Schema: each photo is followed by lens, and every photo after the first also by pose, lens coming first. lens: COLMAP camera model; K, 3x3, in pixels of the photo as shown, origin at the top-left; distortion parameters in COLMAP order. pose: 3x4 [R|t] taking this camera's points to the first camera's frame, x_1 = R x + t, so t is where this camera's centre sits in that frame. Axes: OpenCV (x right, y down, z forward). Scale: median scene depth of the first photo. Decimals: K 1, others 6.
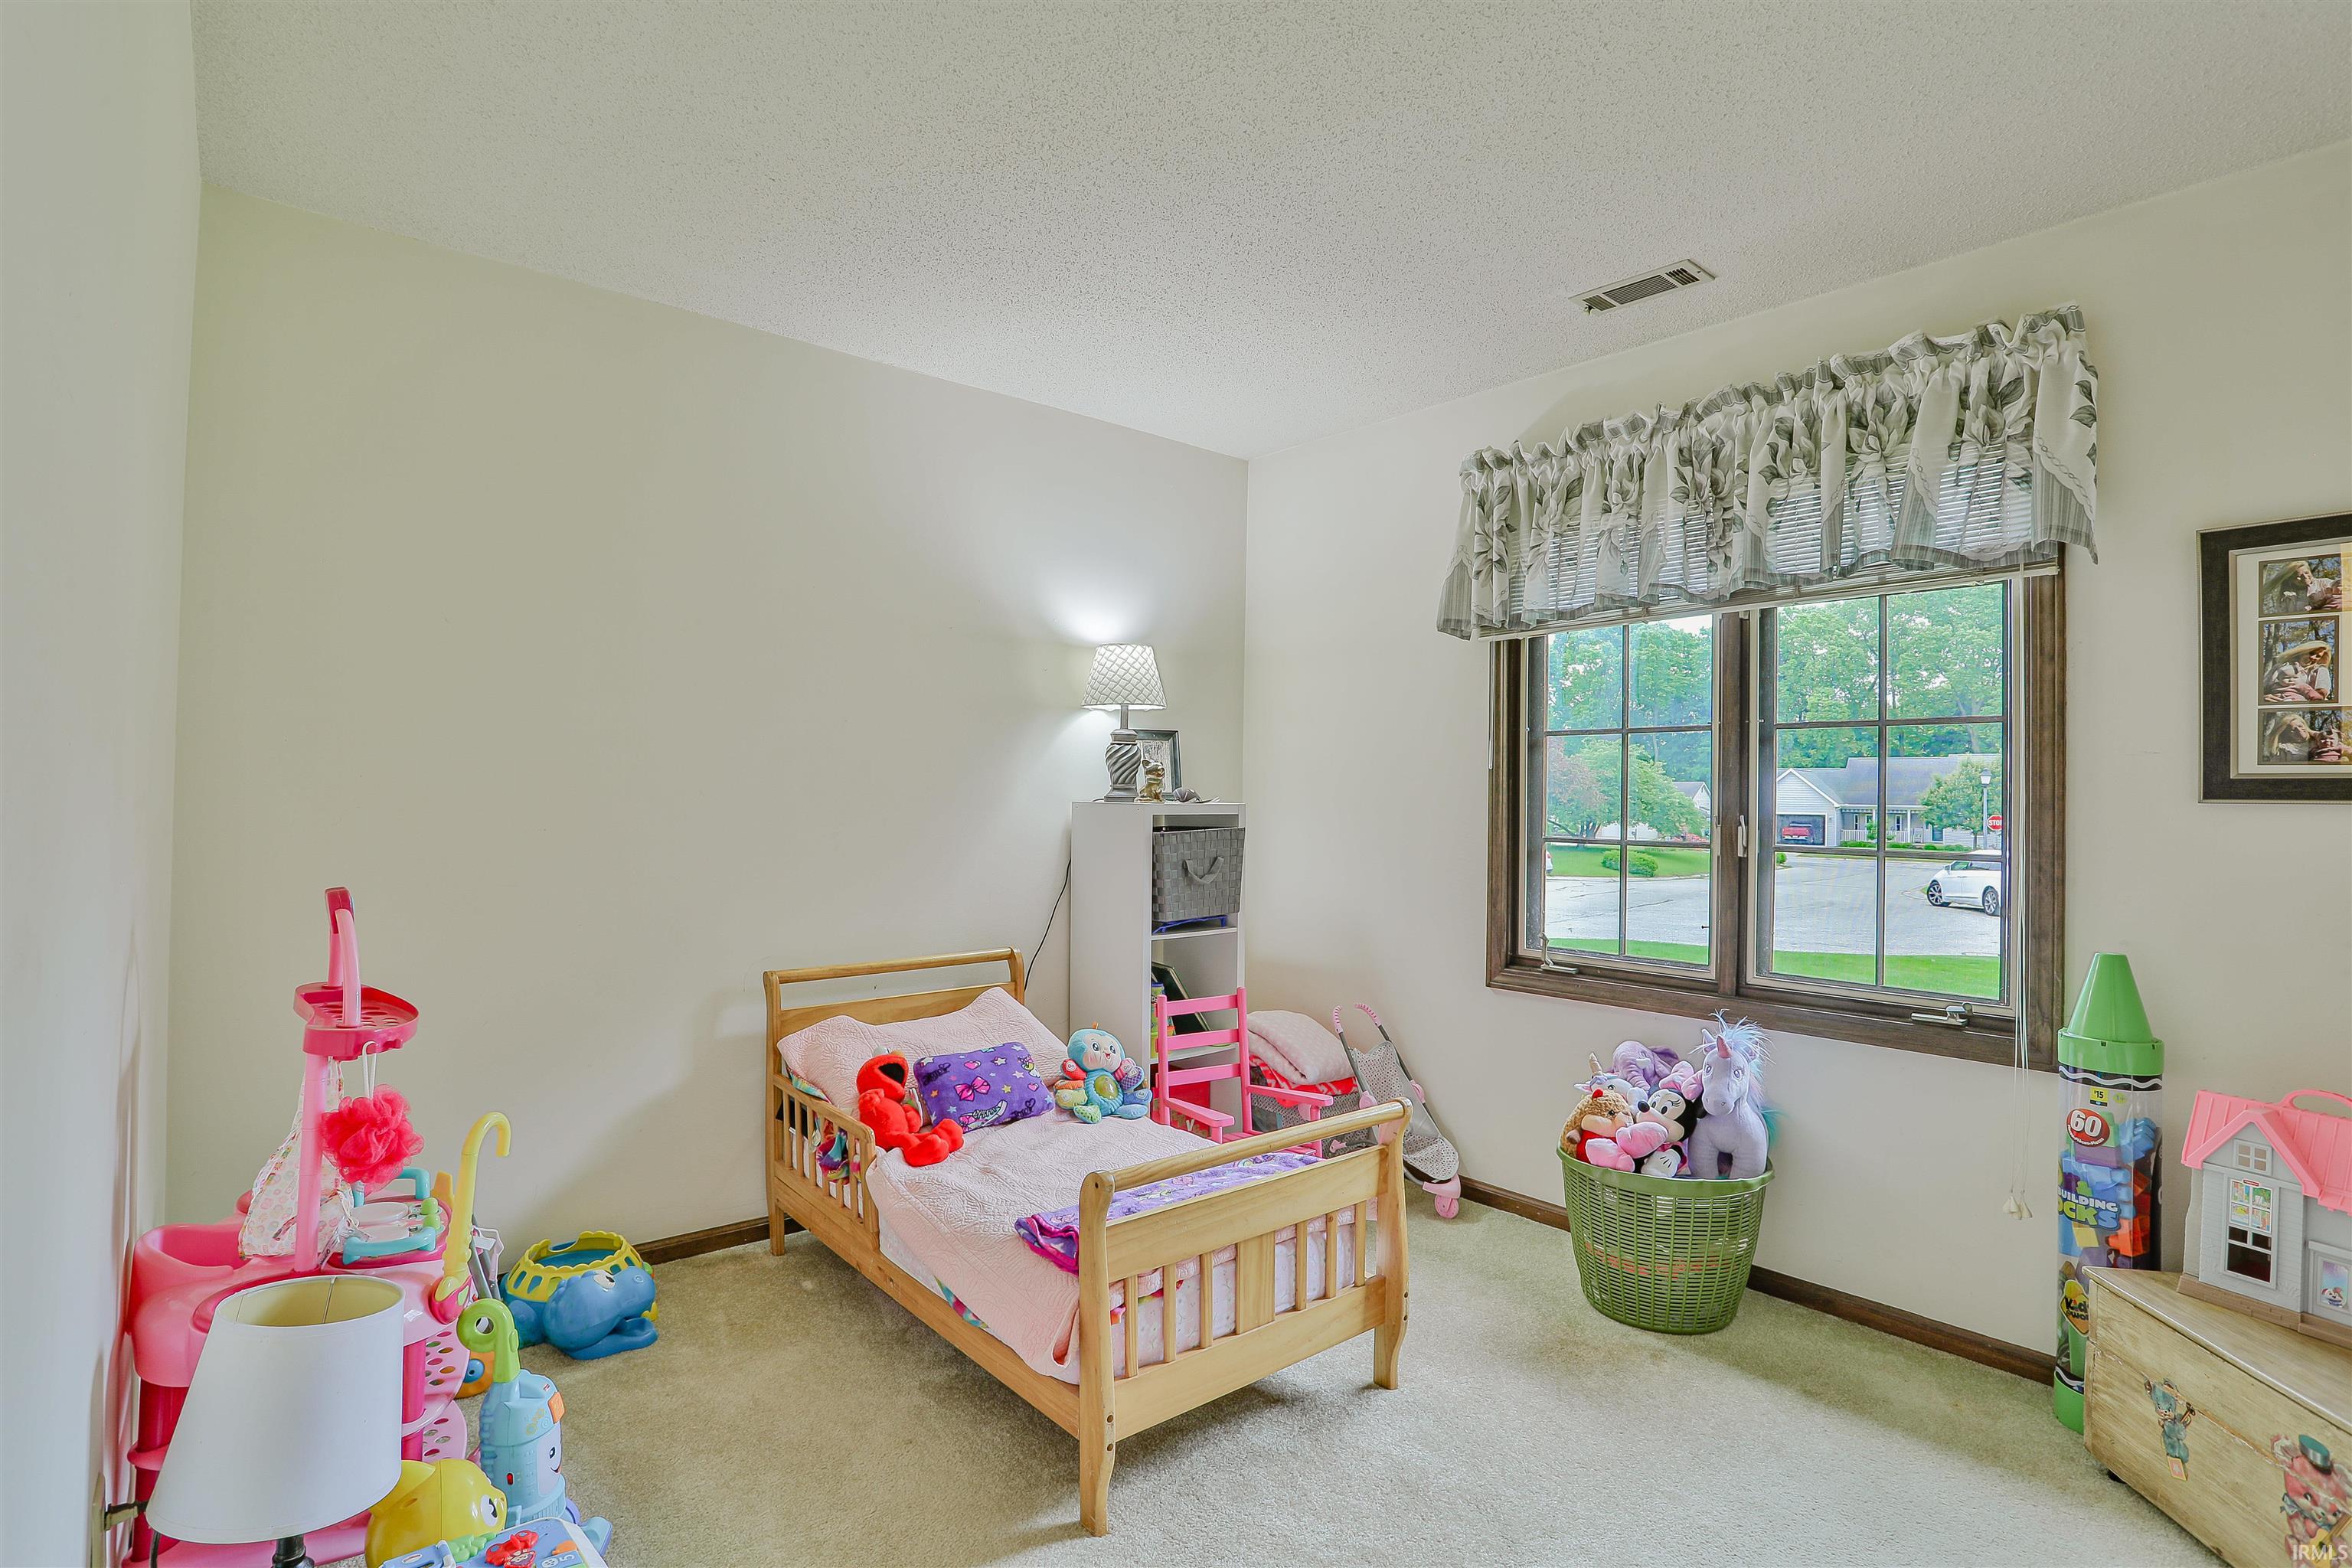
lens RADIAL K [[1145.7, 0, 1153.2], [0, 1145.7, 777.5], [0, 0, 1]] dist [-0.087751, 0.049961]
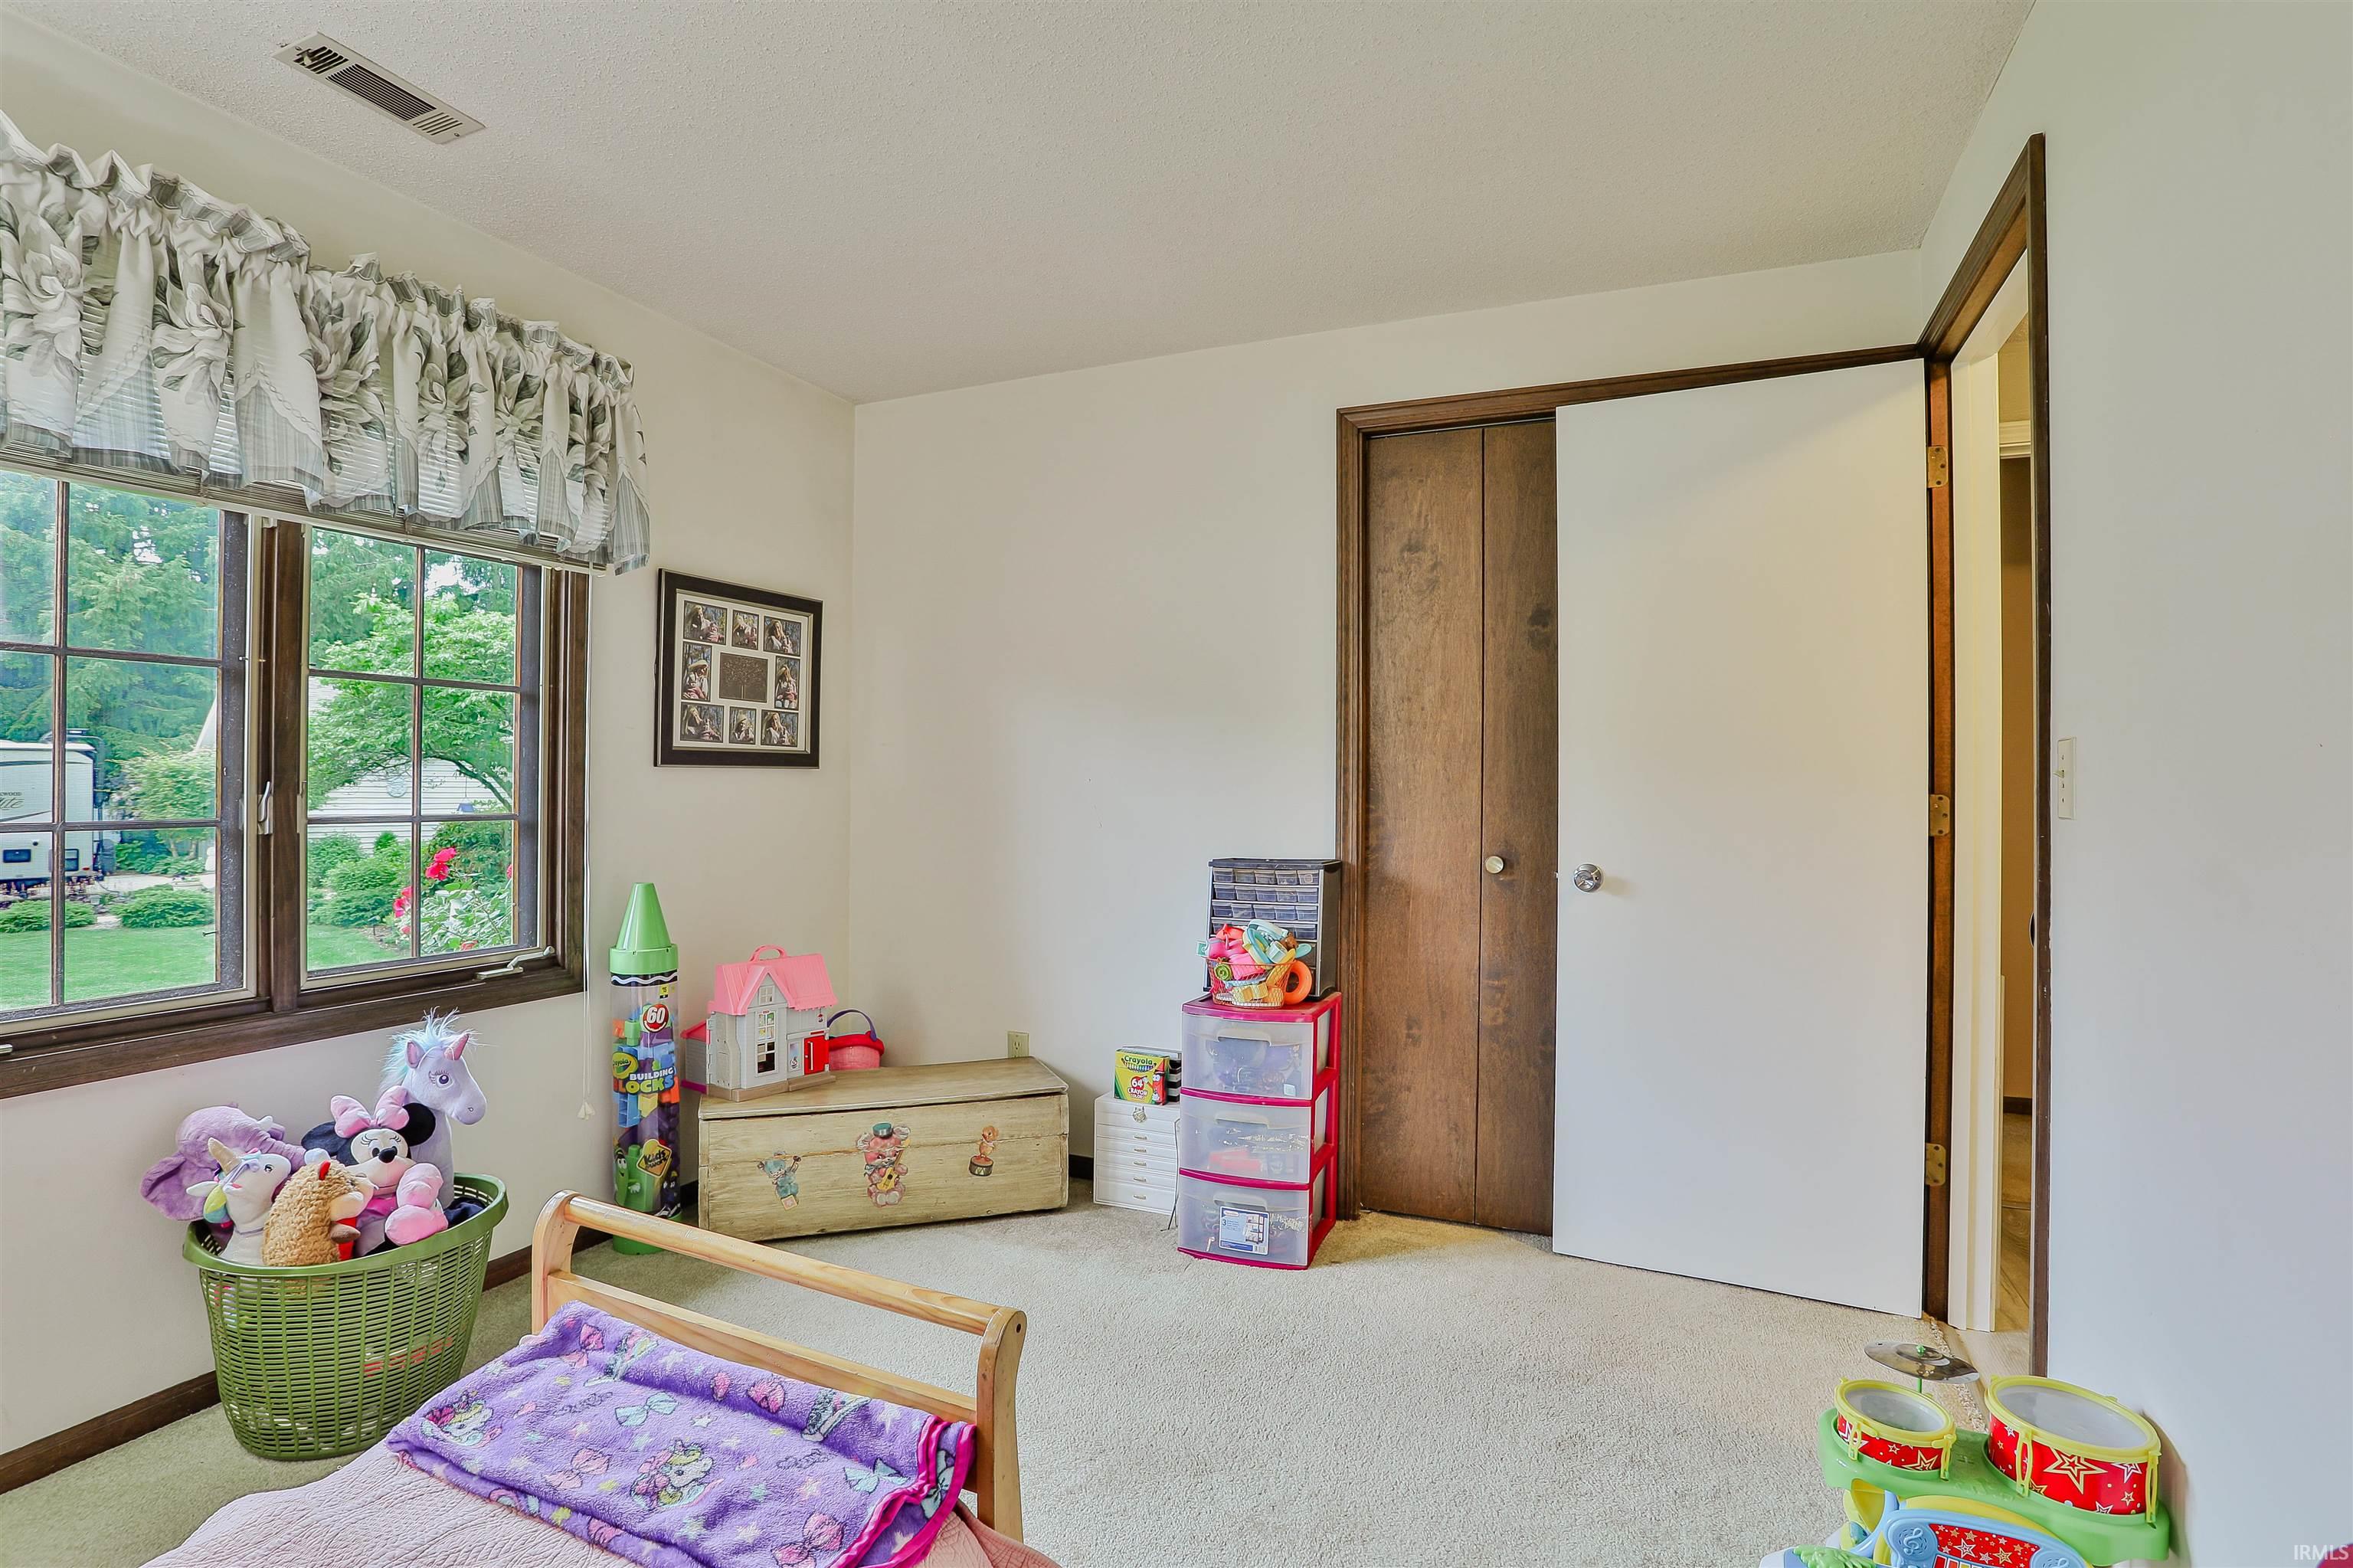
lens RADIAL K [[1146.2, 0, 1153.7], [0, 1146.2, 777.5], [0, 0, 1]] dist [-0.087751, 0.049961]
pose [[-0.416851, -0.023338, 0.908675, -0.596296], [-0.039254, 0.999200, 0.007655, 0.001325], [-0.908127, -0.032478, -0.417434, 1.036681]]
